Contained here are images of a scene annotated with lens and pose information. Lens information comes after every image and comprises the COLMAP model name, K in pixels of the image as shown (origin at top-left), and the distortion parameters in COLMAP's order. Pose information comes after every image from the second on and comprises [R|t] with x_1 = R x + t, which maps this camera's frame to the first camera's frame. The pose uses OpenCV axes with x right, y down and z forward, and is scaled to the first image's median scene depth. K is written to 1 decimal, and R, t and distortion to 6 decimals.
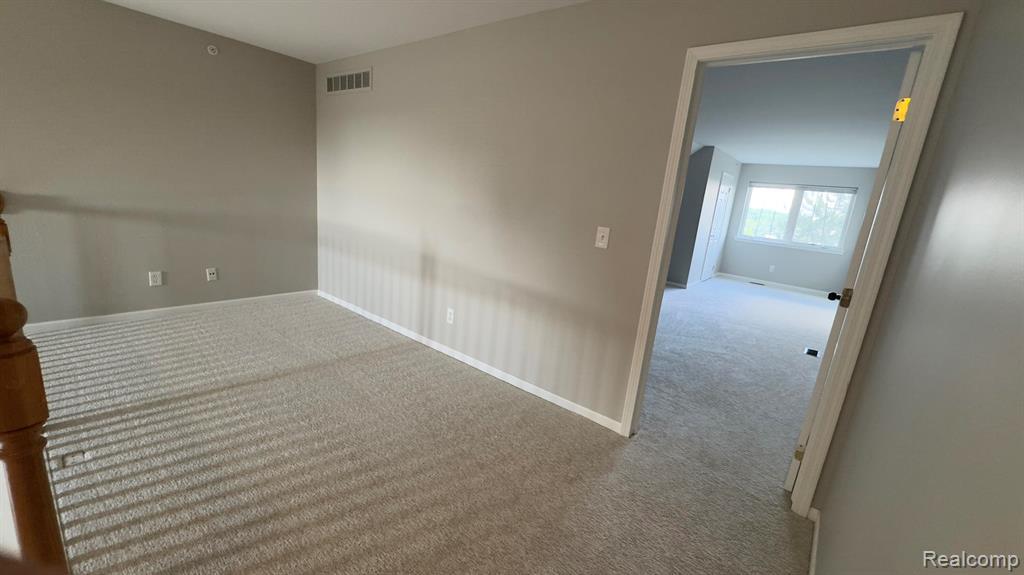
lens RADIAL K [[414.0, 0, 508.1], [0, 414.0, 289.3], [0, 0, 1]] dist [0.000590, 0.000028]
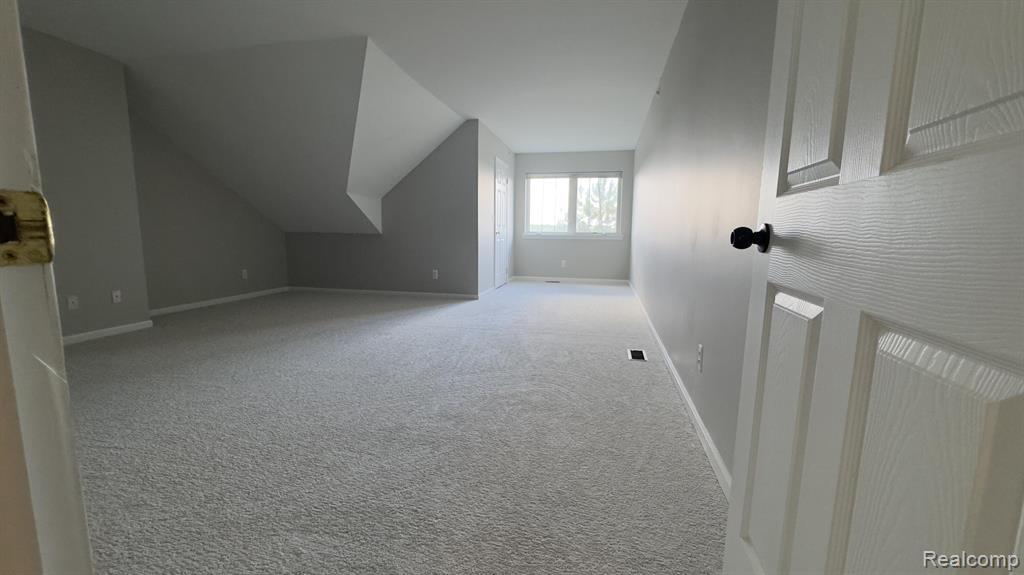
lens RADIAL K [[414.0, 0, 512.0], [0, 414.0, 286.4], [0, 0, 1]] dist [0.000590, 0.000028]
pose [[0.889149, -0.146591, 0.433503, 0.144972], [0.178128, 0.983461, -0.032794, 0.011764], [-0.421526, 0.106378, 0.900555, 0.254027]]
